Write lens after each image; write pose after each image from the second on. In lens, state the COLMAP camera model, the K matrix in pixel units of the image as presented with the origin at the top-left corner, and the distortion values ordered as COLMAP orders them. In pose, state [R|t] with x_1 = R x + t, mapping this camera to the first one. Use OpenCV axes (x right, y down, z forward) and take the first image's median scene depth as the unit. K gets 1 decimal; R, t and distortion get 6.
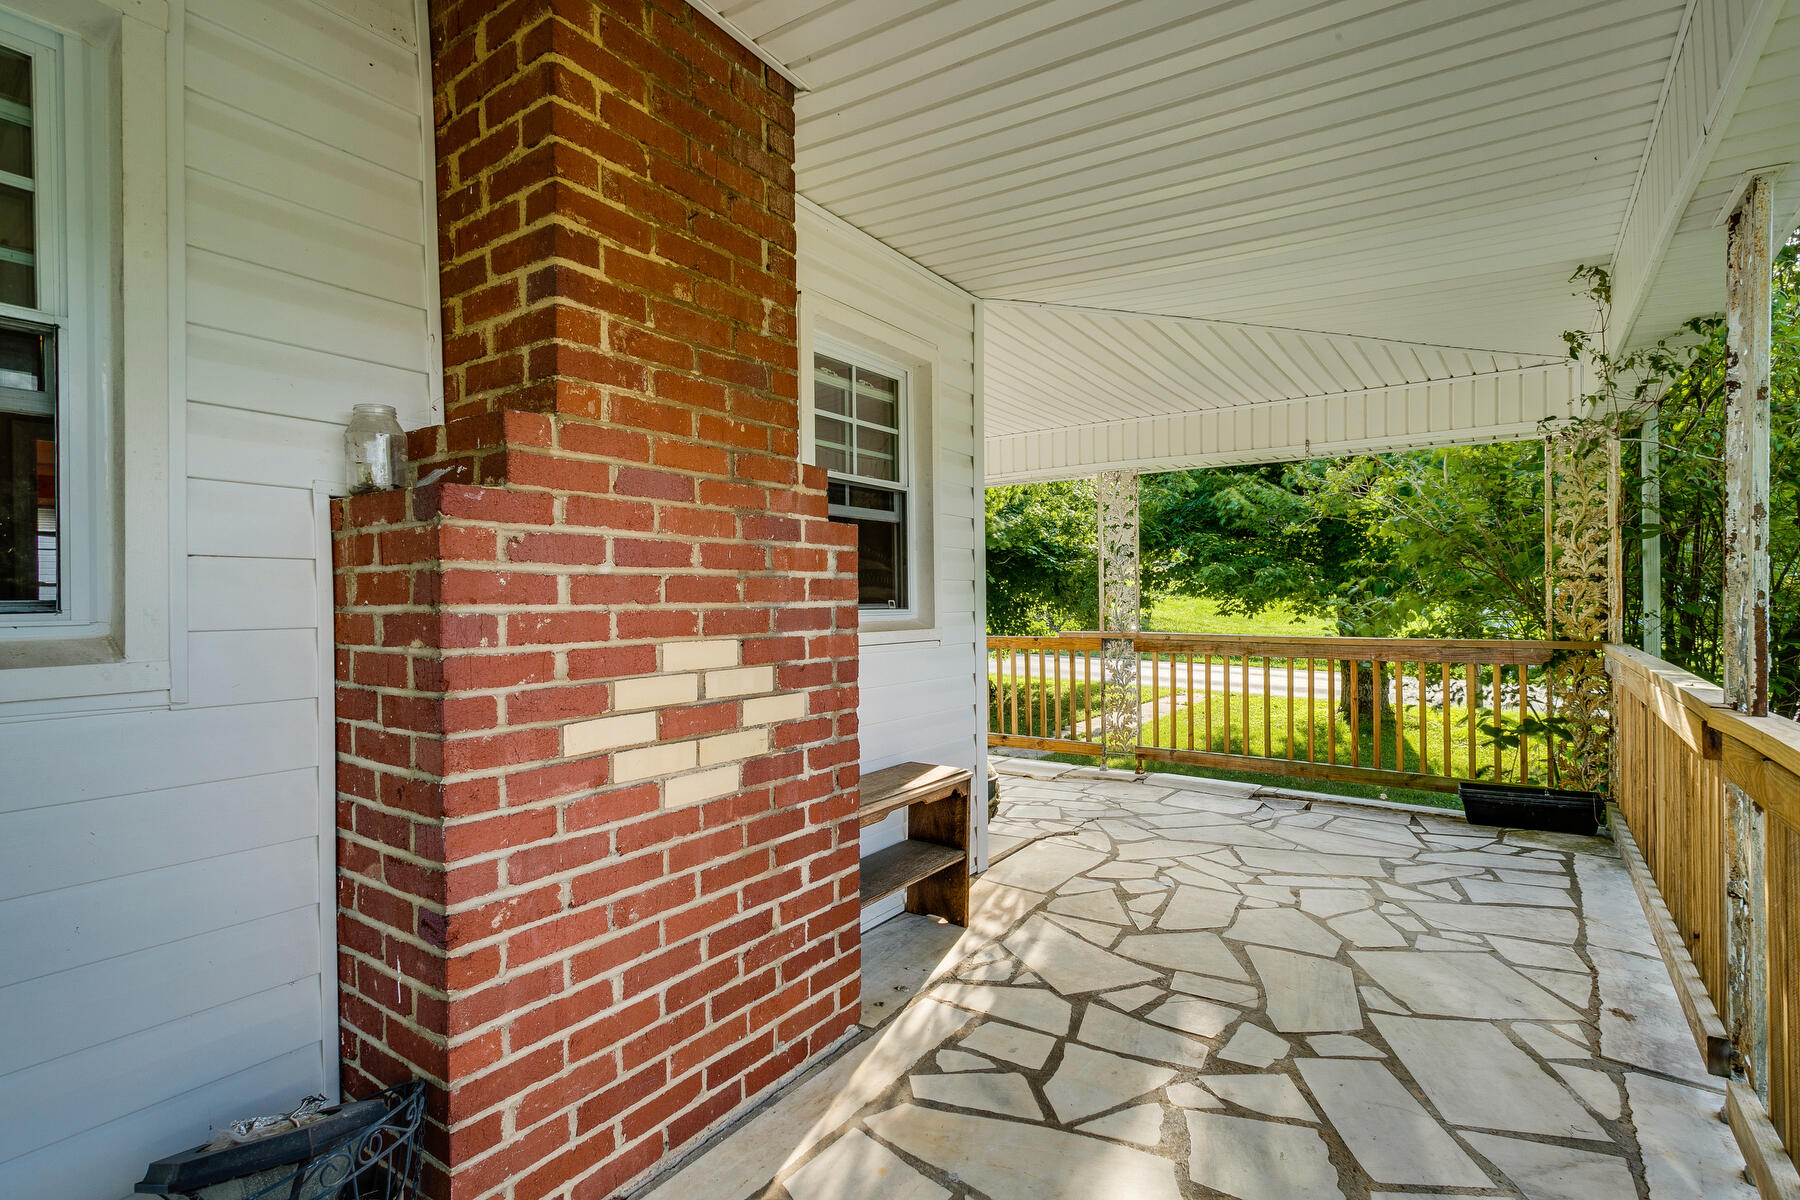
lens RADIAL K [[857.6, 0, 910.7], [0, 857.6, 602.7], [0, 0, 1]] dist [-0.000851, 0.002408]
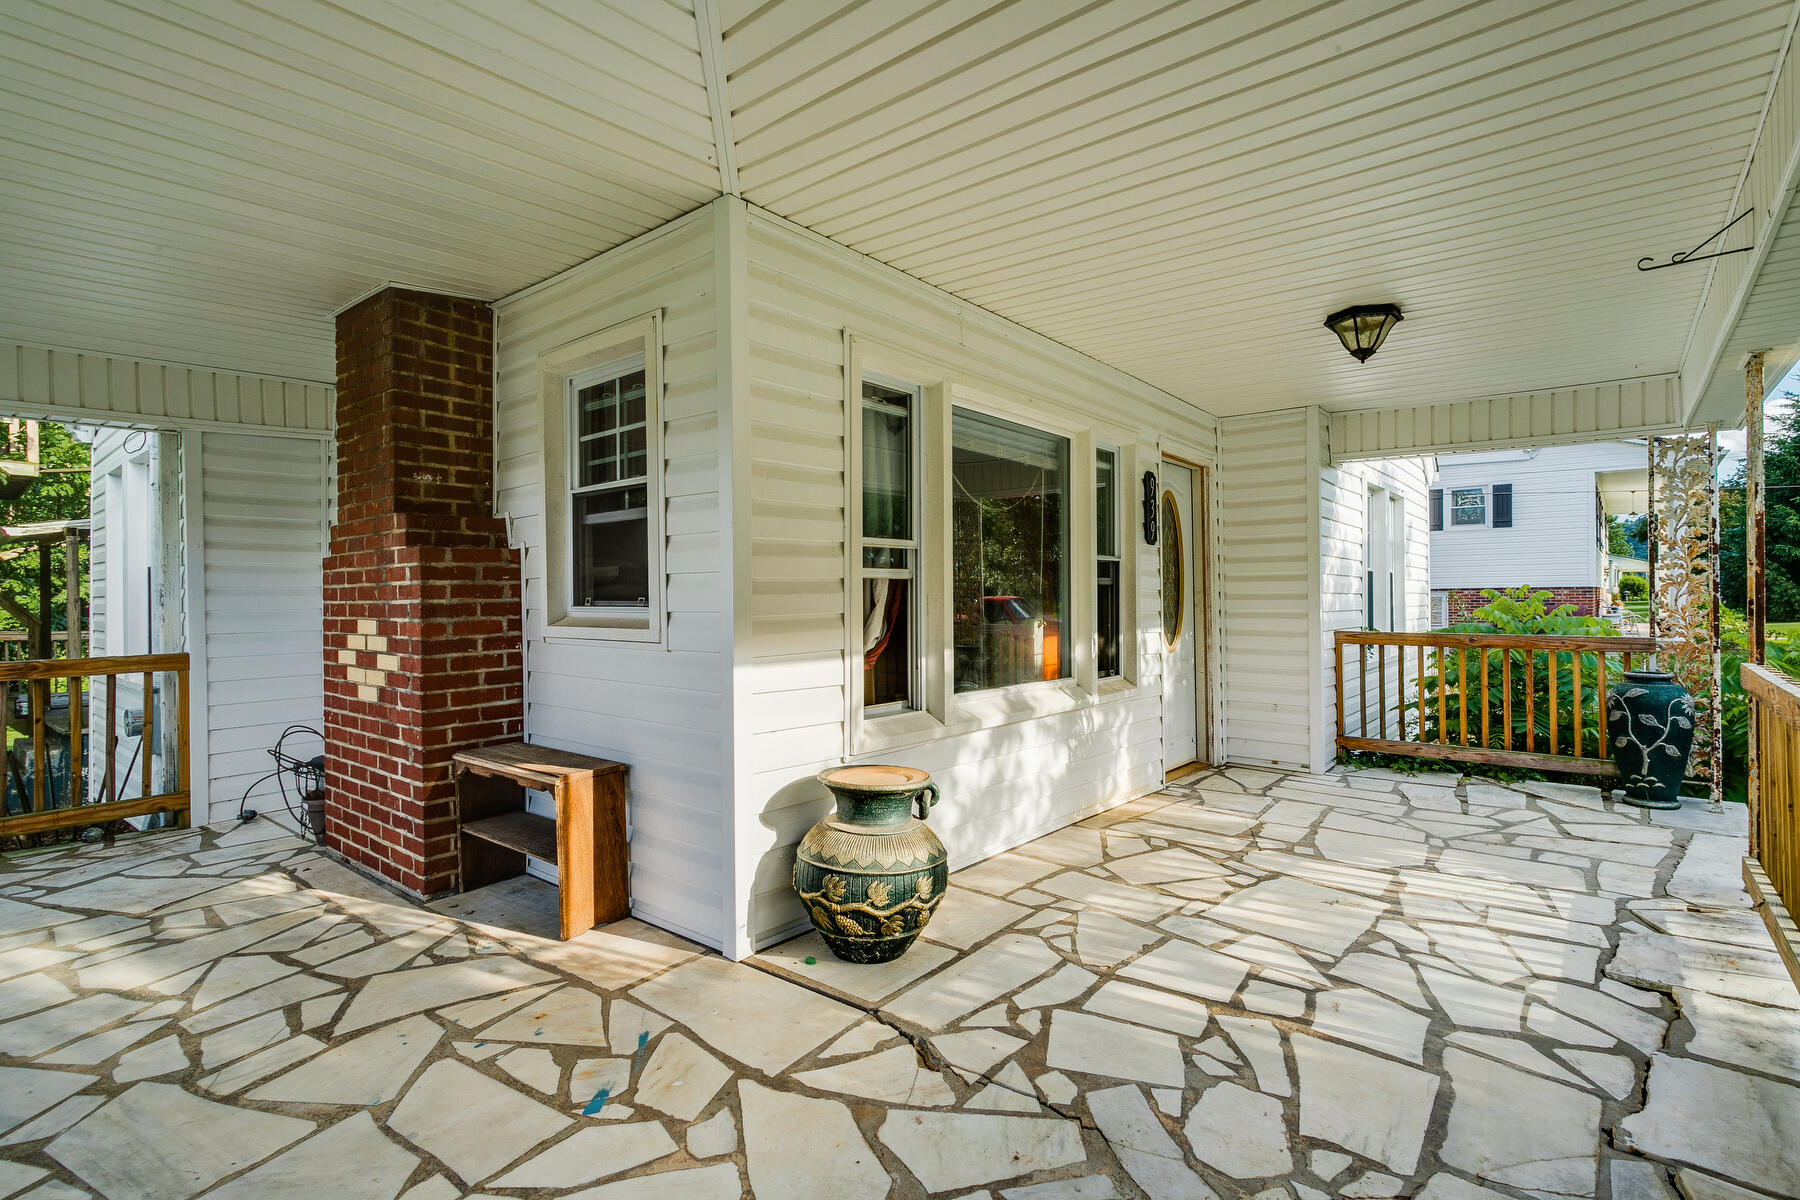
lens RADIAL K [[857.6, 0, 909.2], [0, 857.6, 591.9], [0, 0, 1]] dist [-0.000851, 0.002408]
pose [[-0.091107, 0.002802, -0.995837, 1.136787], [0.007145, 0.999972, 0.002160, -0.011059], [0.995815, -0.006919, -0.091125, 1.711331]]
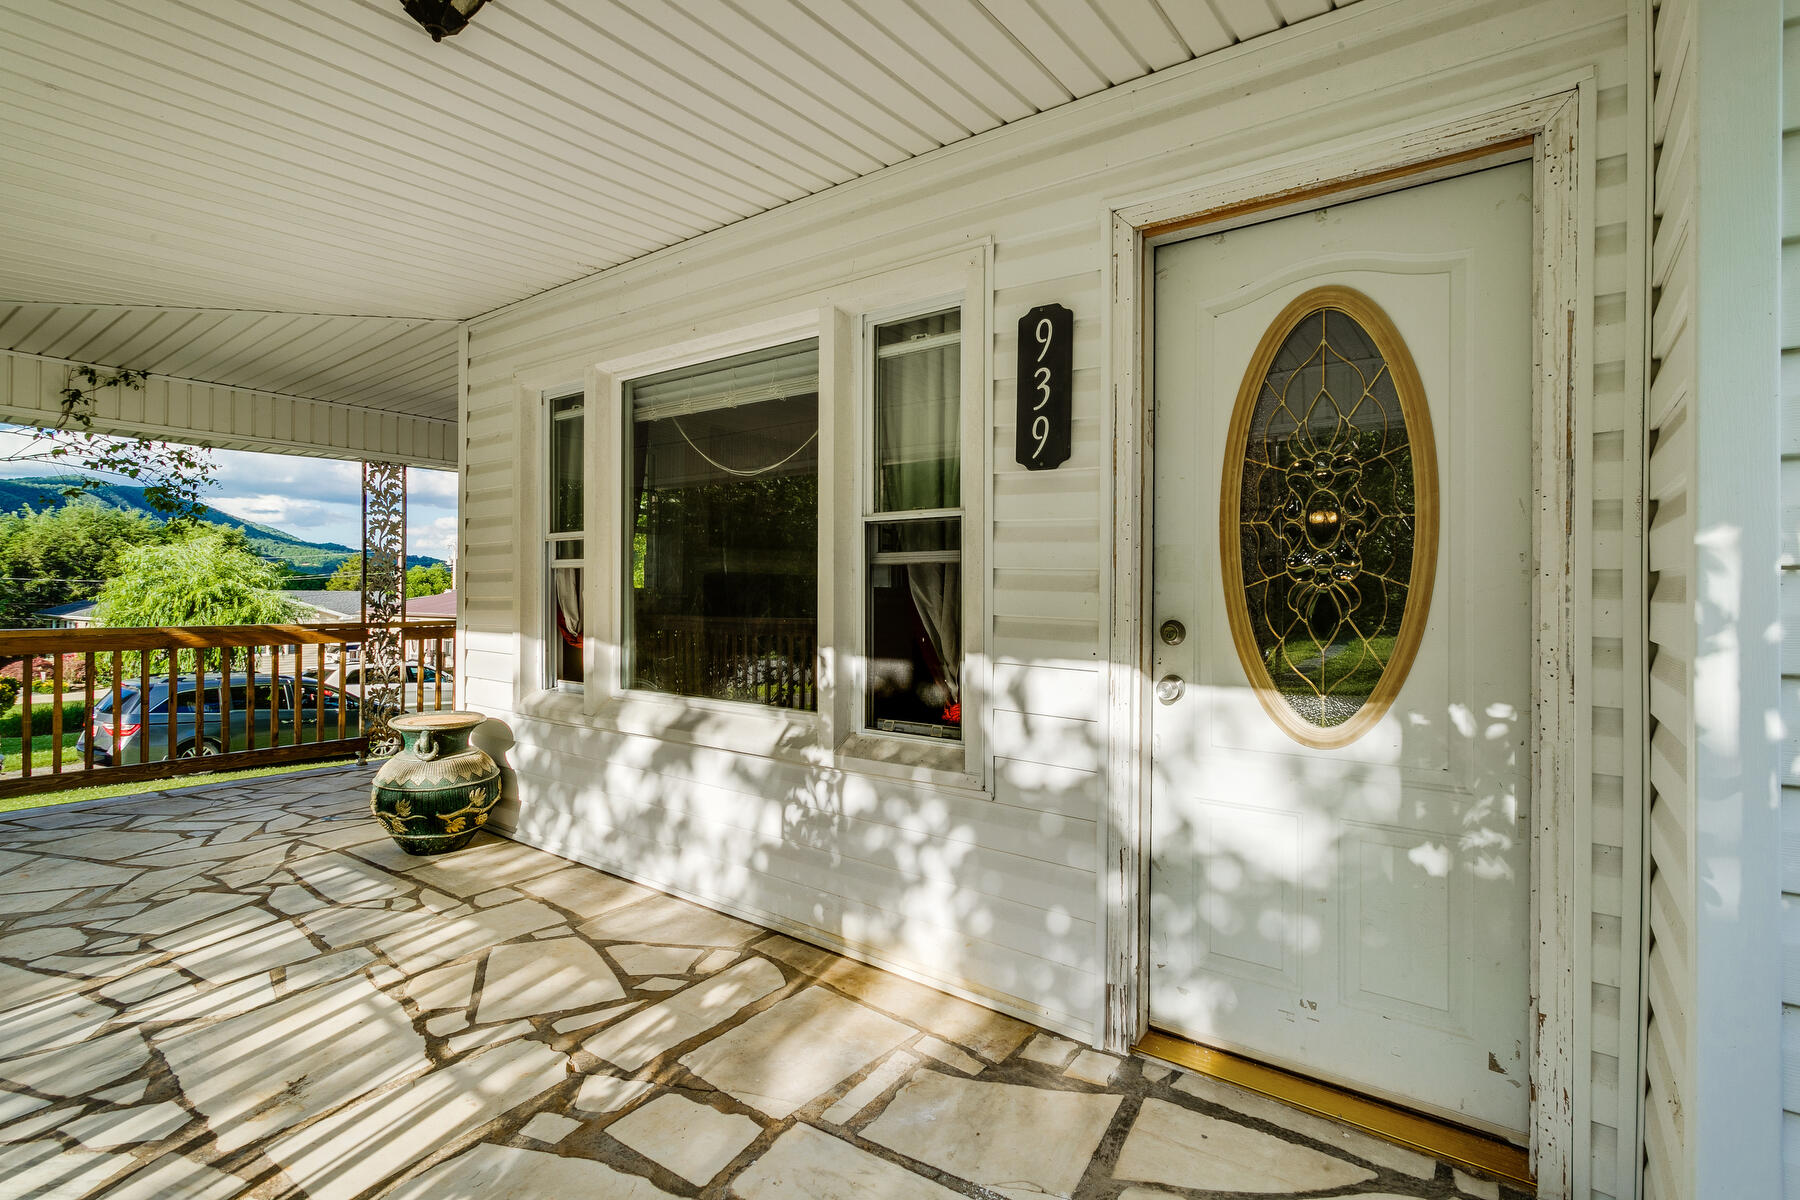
lens RADIAL K [[857.6, 0, 899.5], [0, 857.6, 595.8], [0, 0, 1]] dist [-0.000851, 0.002408]
pose [[-0.999243, 0.002293, 0.038830, -0.750823], [0.002637, 0.999958, 0.008802, 0.004737], [-0.038809, 0.008898, -0.999207, 2.961429]]
